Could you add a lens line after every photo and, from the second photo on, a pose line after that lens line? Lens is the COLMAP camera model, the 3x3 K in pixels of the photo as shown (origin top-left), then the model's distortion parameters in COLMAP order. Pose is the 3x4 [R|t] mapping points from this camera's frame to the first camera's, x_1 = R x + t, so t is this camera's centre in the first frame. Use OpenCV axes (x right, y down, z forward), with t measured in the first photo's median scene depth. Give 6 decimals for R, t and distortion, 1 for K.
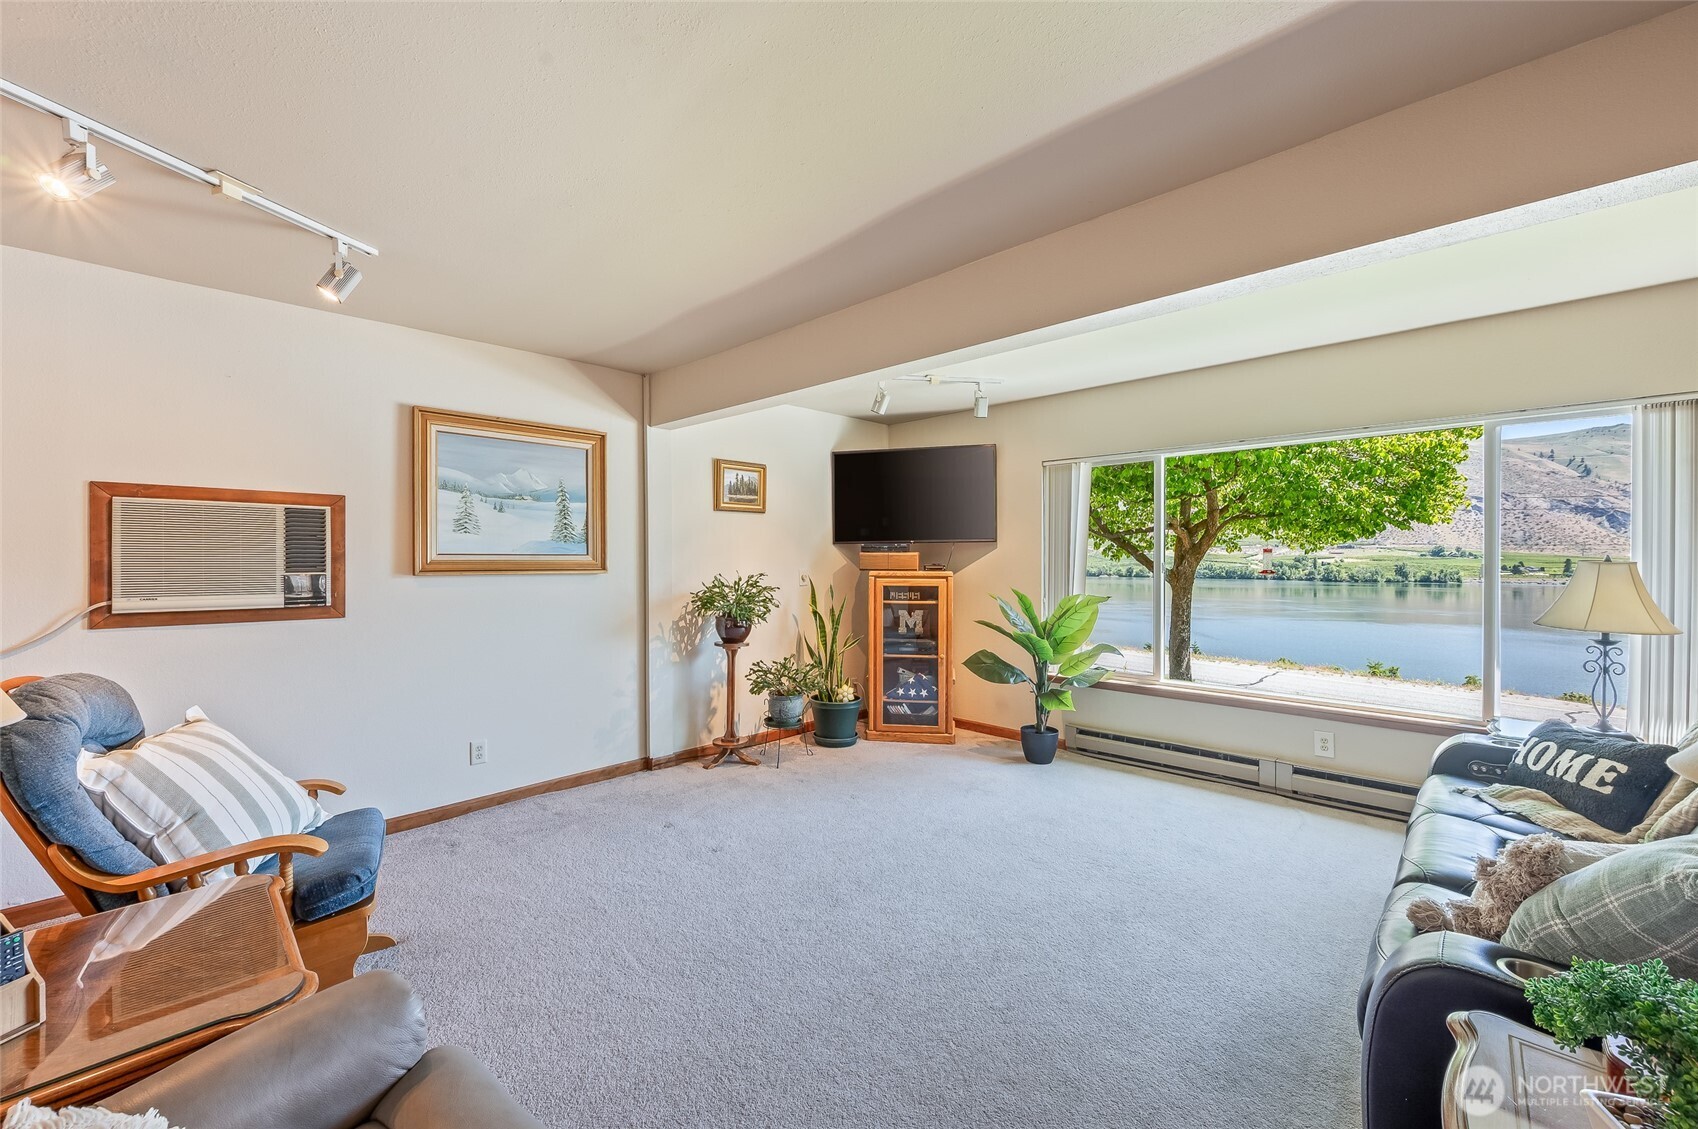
lens RADIAL K [[671.2, 0, 845.6], [0, 671.2, 563.3], [0, 0, 1]] dist [-0.005440, 0.001300]
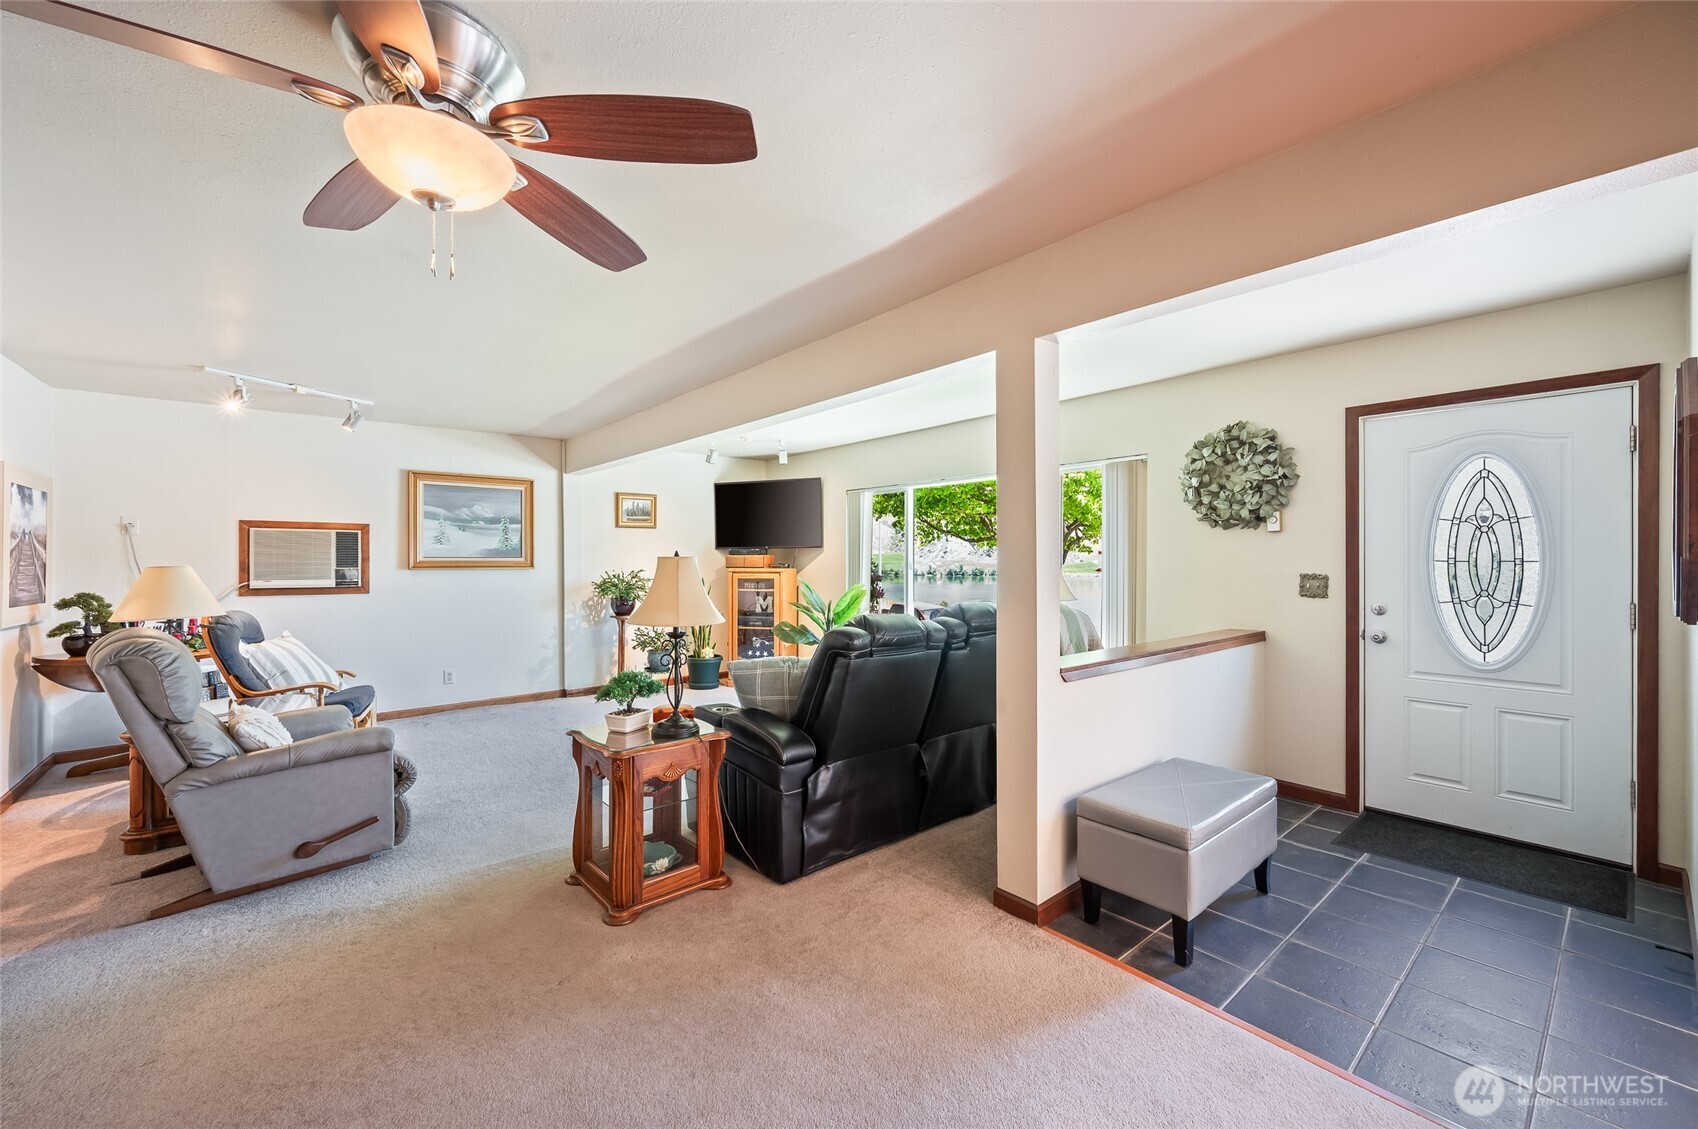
lens RADIAL K [[671.2, 0, 844.4], [0, 671.2, 563.7], [0, 0, 1]] dist [-0.005440, 0.001300]
pose [[0.995280, -0.000751, -0.097042, 0.517098], [0.000642, 0.999999, -0.001149, 0.004572], [0.097042, 0.001081, 0.995280, -0.489314]]
